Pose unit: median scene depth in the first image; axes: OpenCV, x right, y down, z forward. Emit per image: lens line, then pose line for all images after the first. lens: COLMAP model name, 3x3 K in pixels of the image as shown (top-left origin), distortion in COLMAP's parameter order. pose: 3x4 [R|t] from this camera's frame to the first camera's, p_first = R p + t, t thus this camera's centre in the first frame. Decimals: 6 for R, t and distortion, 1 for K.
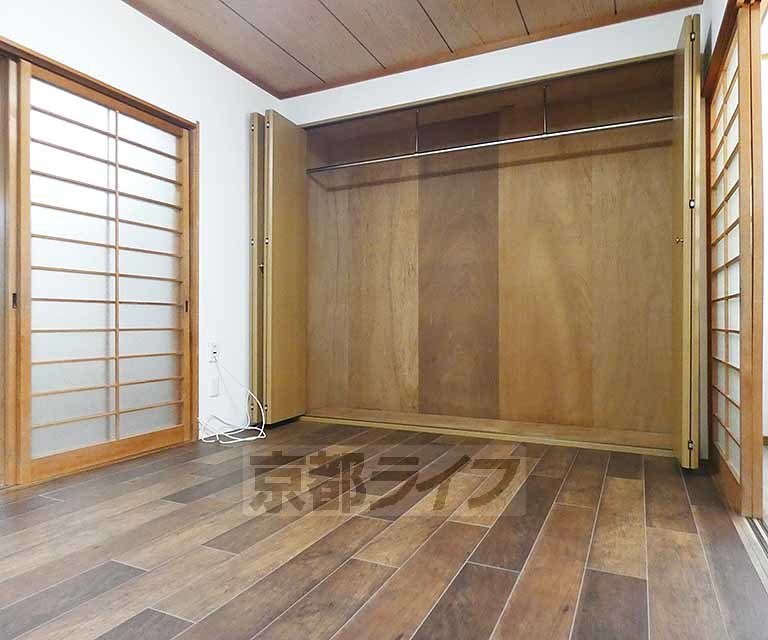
lens RADIAL K [[512.4, 0, 387.7], [0, 512.4, 322.4], [0, 0, 1]] dist [-0.010918, 0.007840]
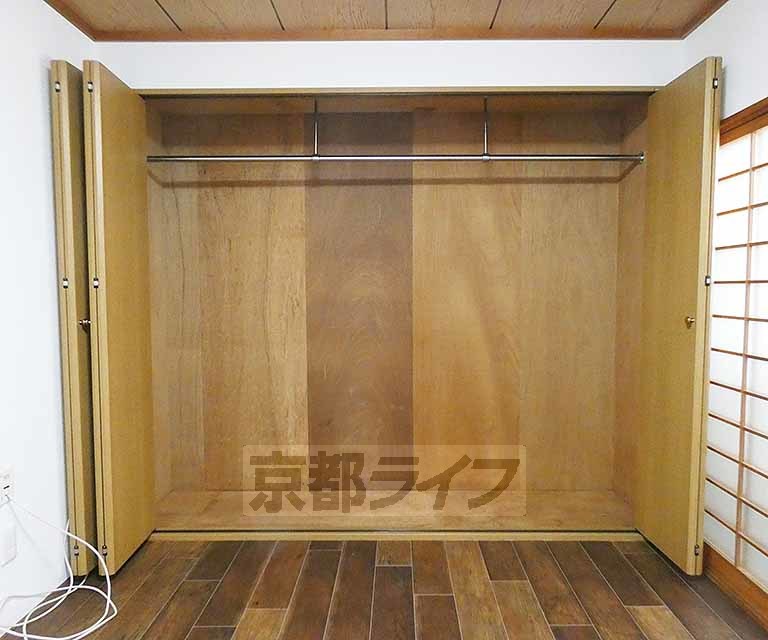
lens RADIAL K [[512.4, 0, 385.8], [0, 512.4, 314.9], [0, 0, 1]] dist [-0.010918, 0.007840]
pose [[0.903192, -0.028156, 0.428312, -0.172462], [0.005054, 0.998475, 0.054978, -0.141982], [-0.429206, -0.047491, 0.901957, 0.283760]]
